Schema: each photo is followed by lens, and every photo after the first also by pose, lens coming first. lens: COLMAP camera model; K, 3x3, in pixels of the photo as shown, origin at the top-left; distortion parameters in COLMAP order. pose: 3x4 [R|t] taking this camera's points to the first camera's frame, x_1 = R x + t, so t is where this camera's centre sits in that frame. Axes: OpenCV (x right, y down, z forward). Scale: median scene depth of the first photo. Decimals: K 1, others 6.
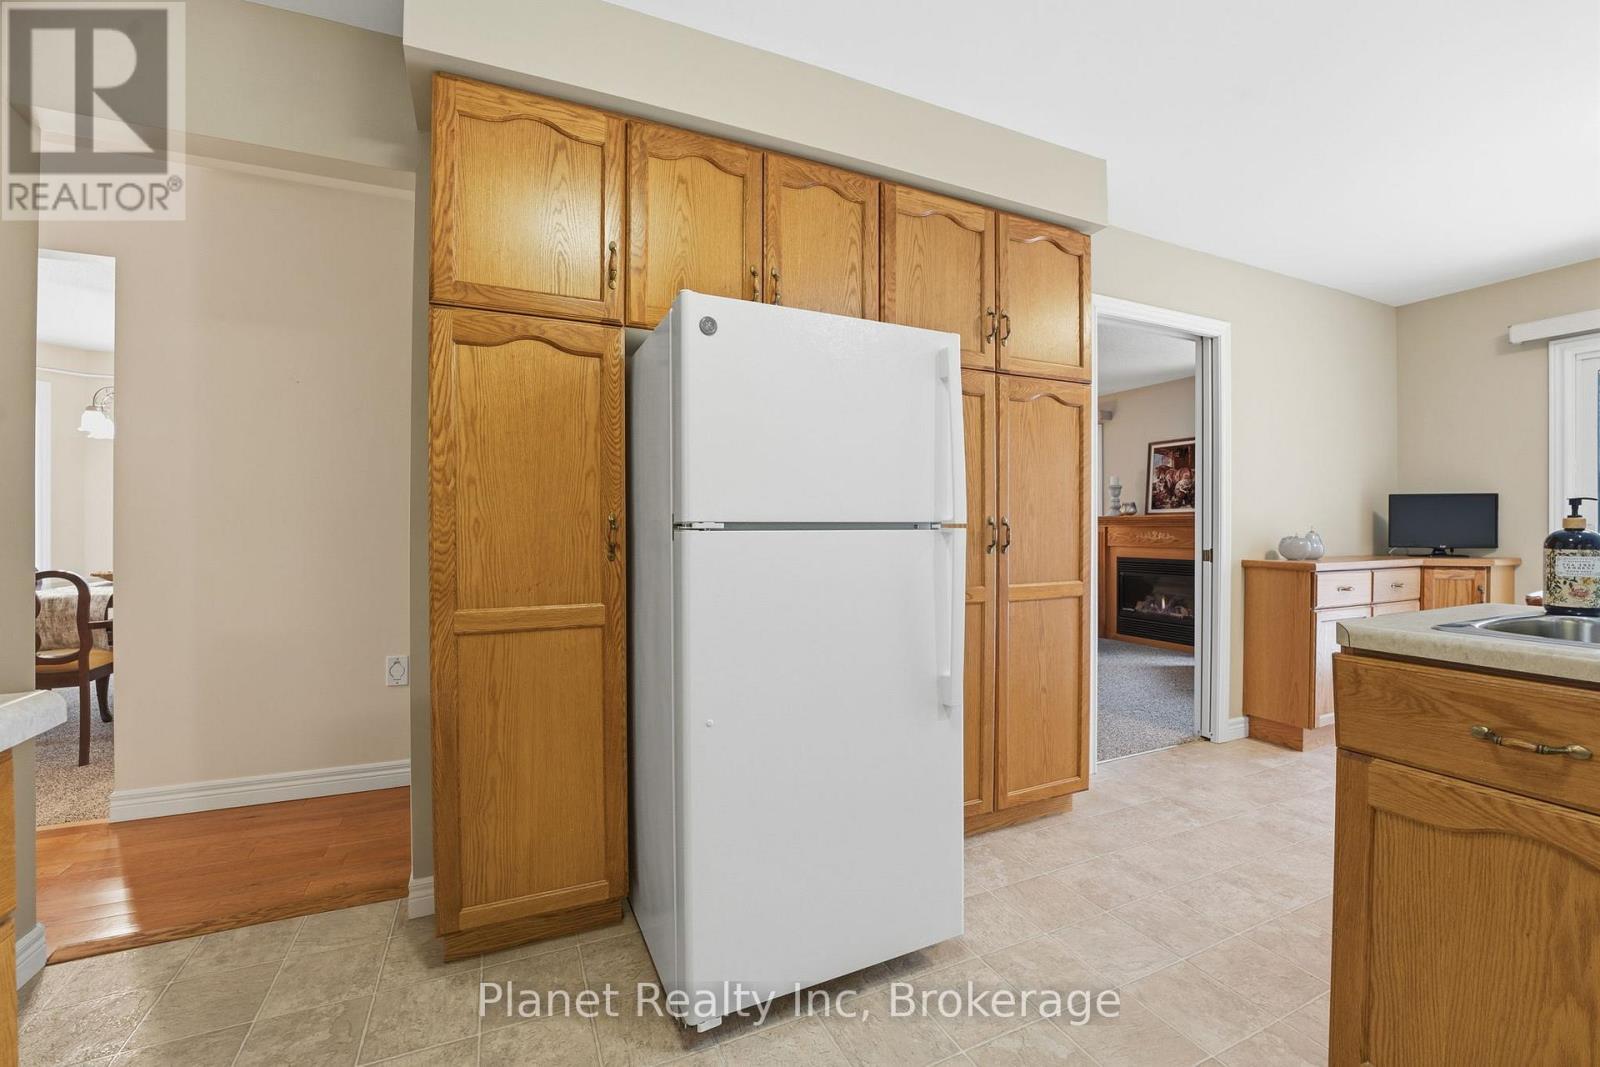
lens RADIAL K [[662.6, 0, 800.9], [0, 662.6, 526.3], [0, 0, 1]] dist [-0.025089, -0.000424]
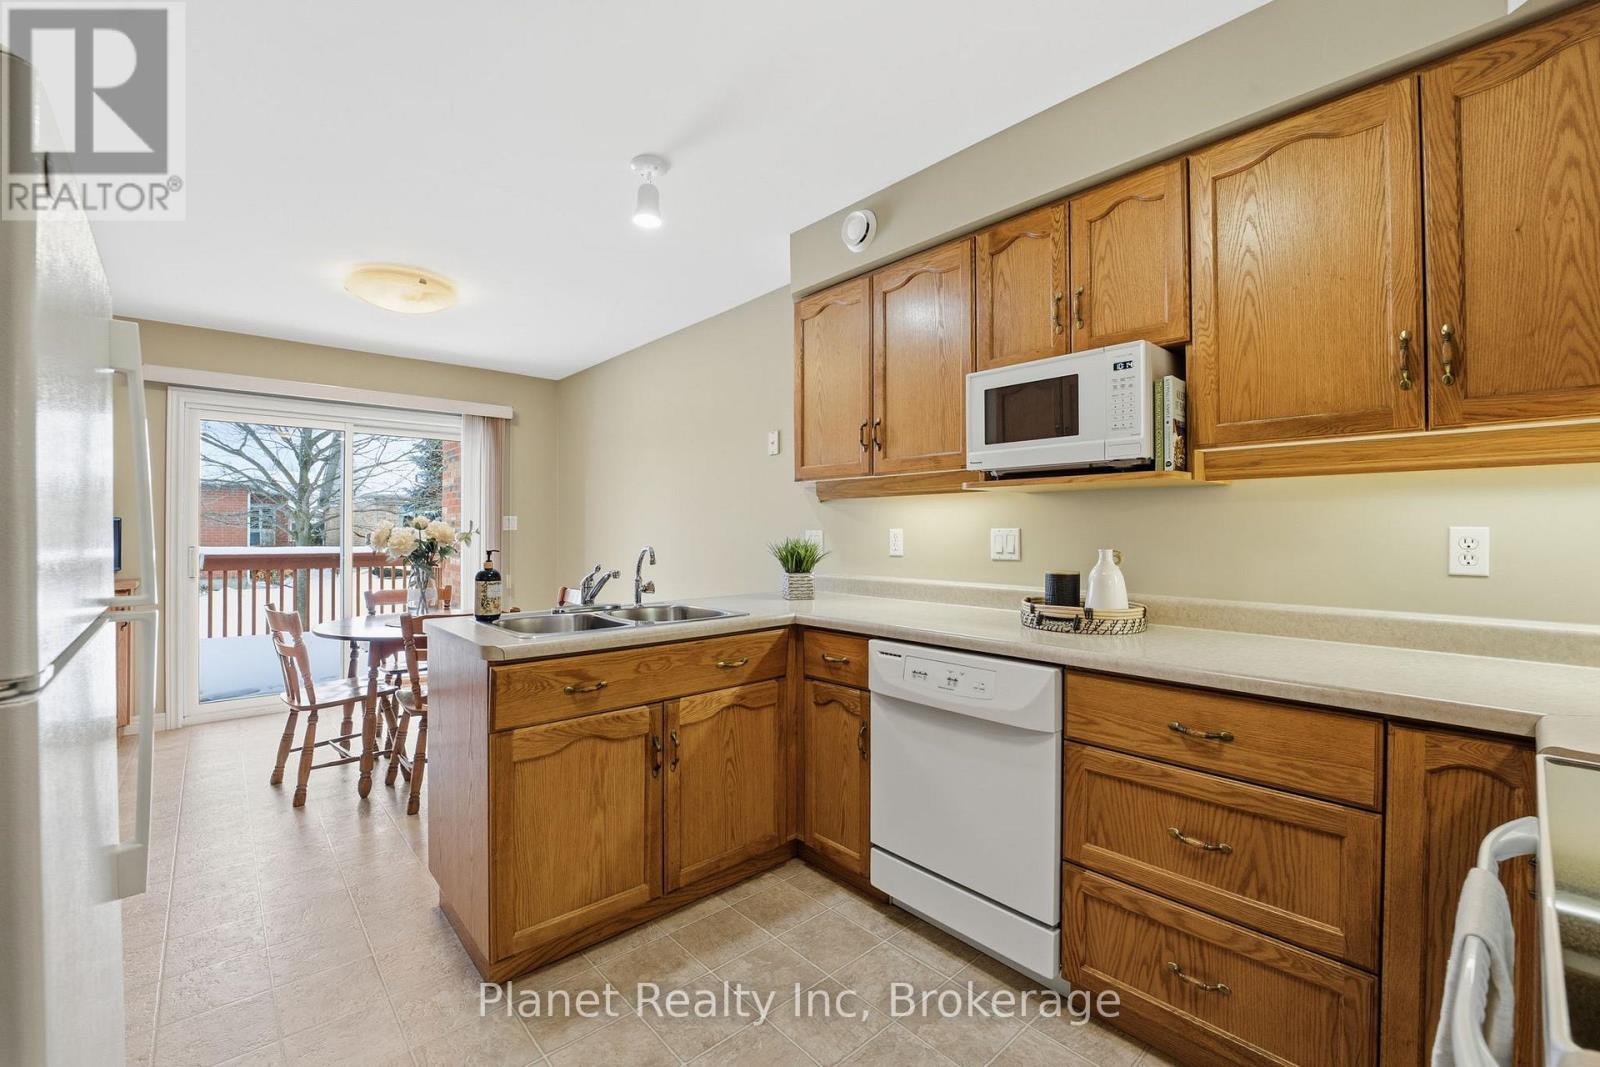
lens RADIAL K [[648.0, 0, 800.0], [0, 648.0, 533.5], [0, 0, 1]] dist [-0.027040, -0.000272]
pose [[-0.315992, -0.005102, 0.948748, -0.249635], [-0.005216, 0.999980, 0.003640, -0.036942], [-0.948748, -0.003799, -0.316012, 0.280547]]
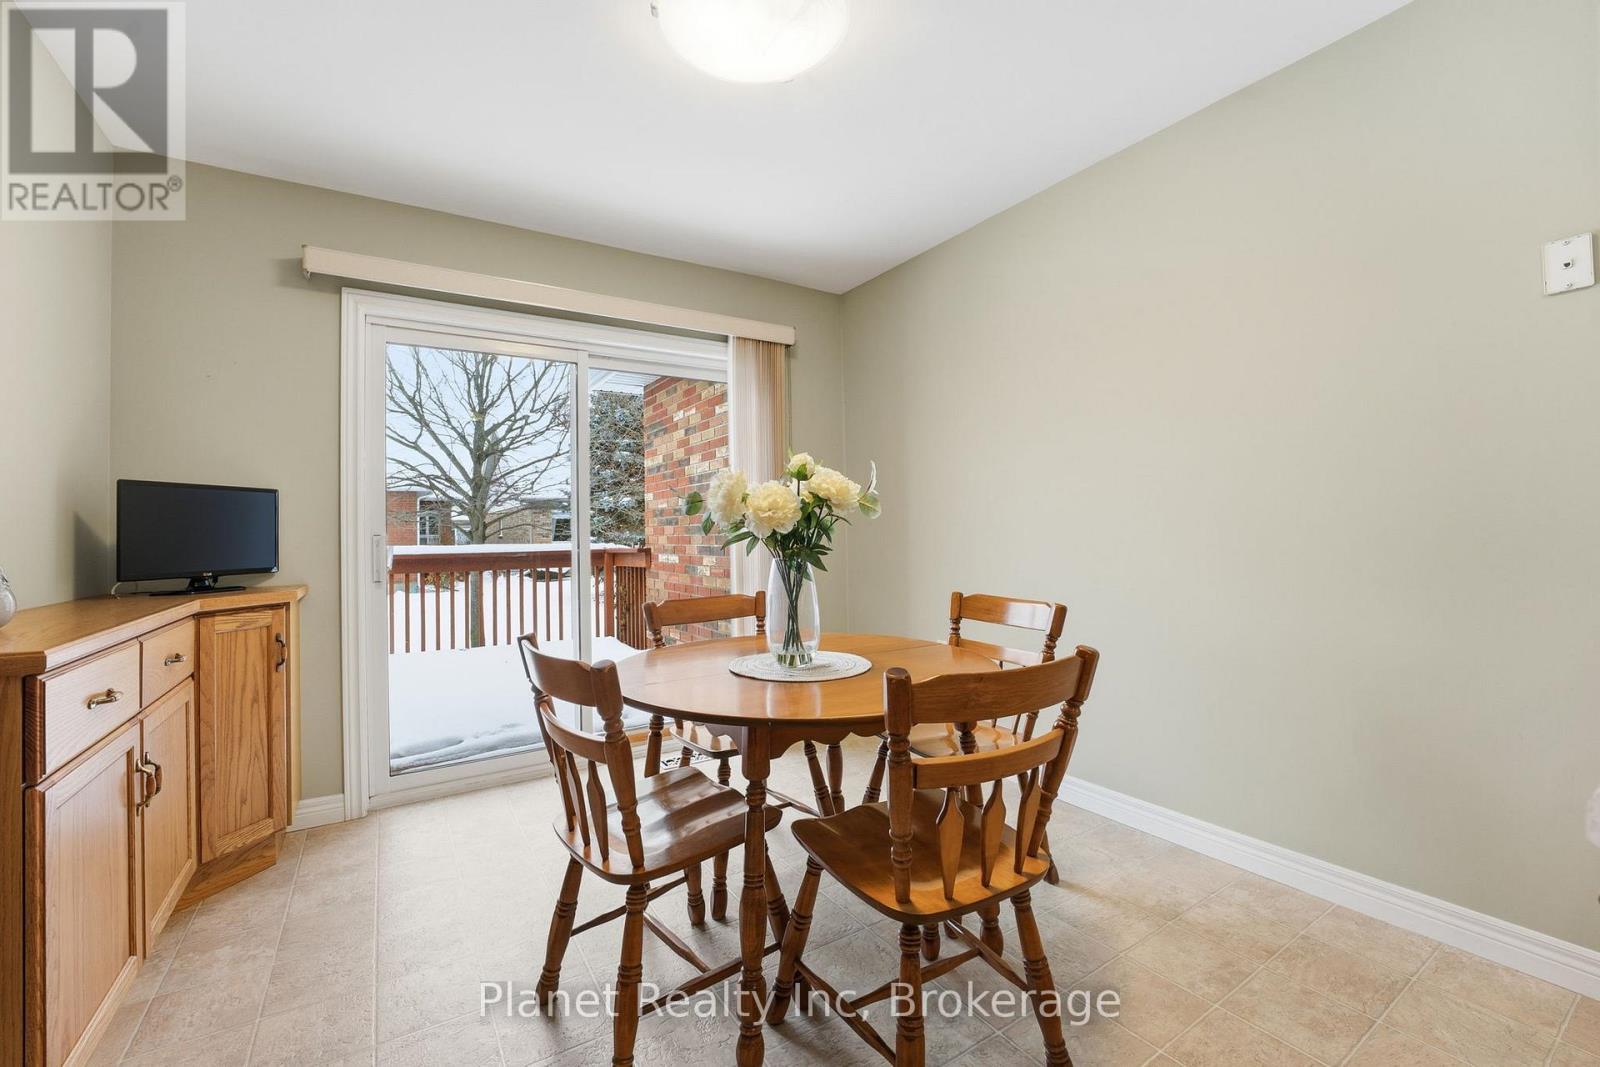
lens RADIAL K [[662.6, 0, 800.9], [0, 662.6, 526.3], [0, 0, 1]] dist [-0.025089, -0.000424]
pose [[-0.138600, 0.009116, 0.990306, 0.354492], [0.014714, 0.999866, -0.007144, -0.000284], [-0.990239, 0.013581, -0.138716, 0.579281]]
